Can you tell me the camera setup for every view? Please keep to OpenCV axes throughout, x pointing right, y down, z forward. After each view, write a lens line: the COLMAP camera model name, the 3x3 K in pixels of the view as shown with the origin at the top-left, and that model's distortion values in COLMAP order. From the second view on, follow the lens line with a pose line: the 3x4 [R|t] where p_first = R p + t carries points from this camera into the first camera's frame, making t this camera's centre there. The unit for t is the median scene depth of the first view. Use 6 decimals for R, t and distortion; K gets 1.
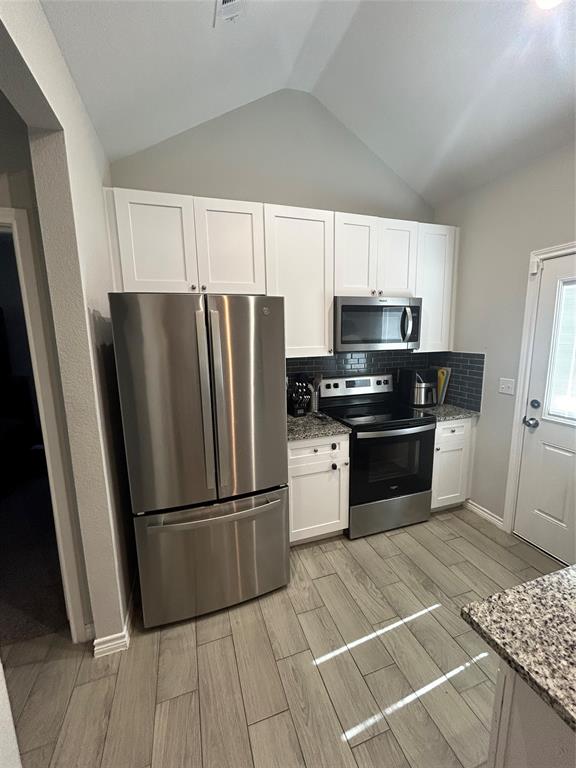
lens RADIAL K [[308.8, 0, 286.9], [0, 308.8, 383.2], [0, 0, 1]] dist [0.000159, -0.001034]
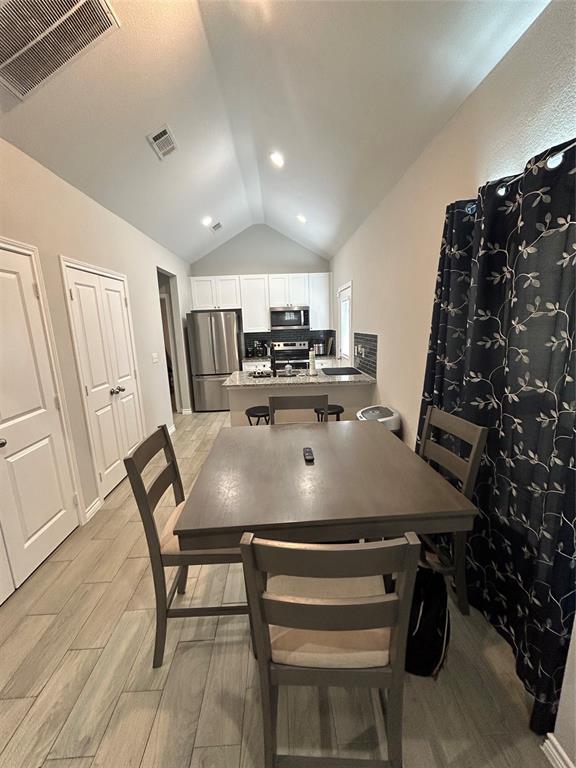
lens RADIAL K [[308.8, 0, 289.8], [0, 308.8, 383.4], [0, 0, 1]] dist [0.000159, -0.001034]
pose [[0.962512, 0.040022, -0.268269, 1.004287], [-0.029026, 0.998573, 0.044833, 0.215965], [0.269680, -0.035366, 0.962300, -1.382349]]
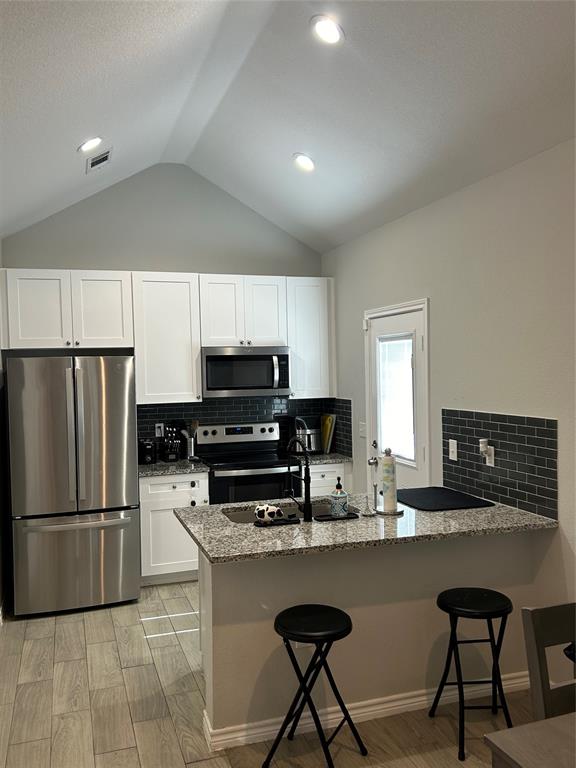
lens RADIAL K [[652.2, 0, 287.8], [0, 652.2, 382.2], [0, 0, 1]] dist [0.053398, -0.057045]
pose [[0.999995, -0.001490, 0.002662, 0.451252], [0.001834, 0.990944, -0.134261, 0.149047], [-0.002438, 0.134266, 0.990942, -1.248768]]
